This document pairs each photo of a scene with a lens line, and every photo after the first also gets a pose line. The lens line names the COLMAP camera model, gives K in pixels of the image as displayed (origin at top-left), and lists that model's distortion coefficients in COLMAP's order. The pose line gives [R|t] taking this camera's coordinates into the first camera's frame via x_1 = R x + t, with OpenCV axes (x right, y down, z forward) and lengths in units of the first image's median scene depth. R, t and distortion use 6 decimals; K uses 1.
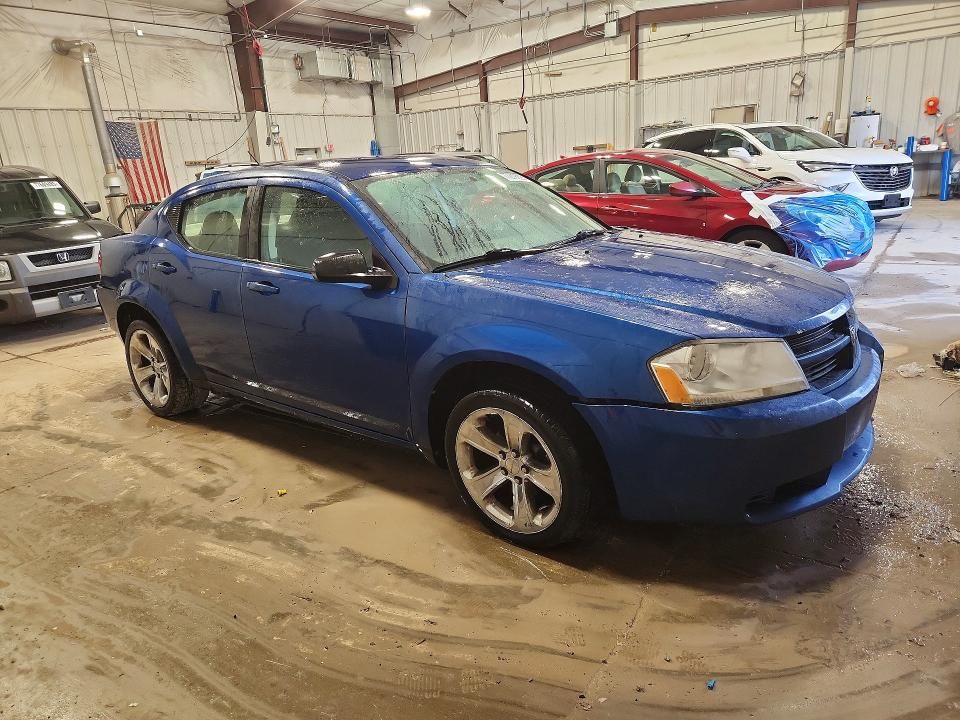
lens RADIAL K [[644.7, 0, 480.4], [0, 644.7, 363.6], [0, 0, 1]] dist [0.025535, -0.015890]
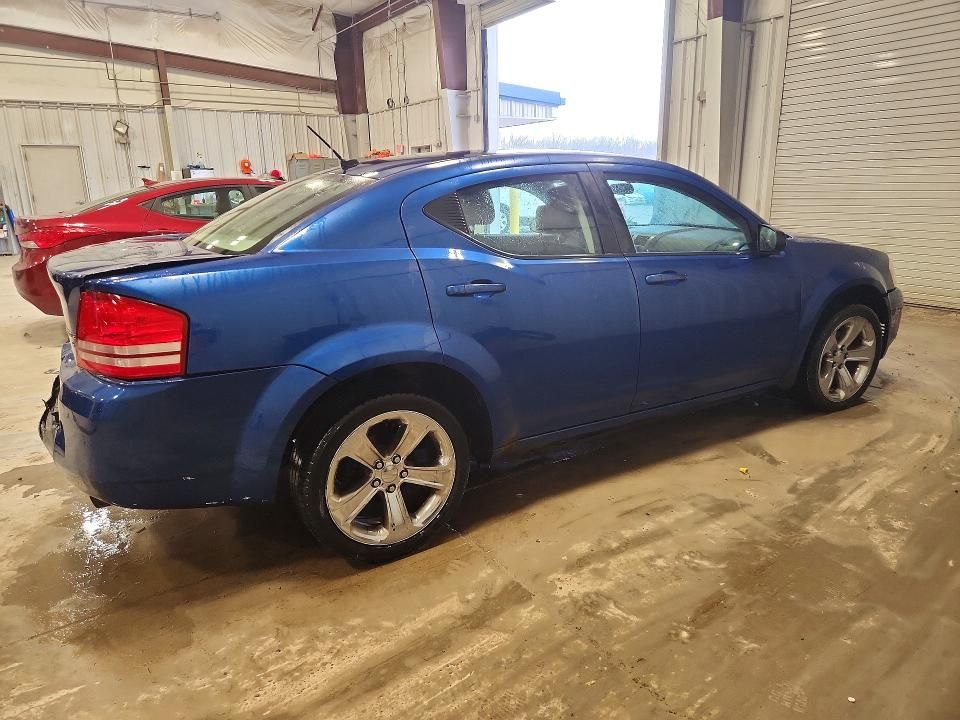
lens RADIAL K [[644.7, 0, 478.2], [0, 644.7, 357.9], [0, 0, 1]] dist [0.025535, -0.015890]
pose [[0.358027, -0.182902, 0.915622, -1.130957], [0.272489, 0.958406, 0.084900, -0.140105], [-0.893066, 0.219101, 0.392974, 0.786841]]
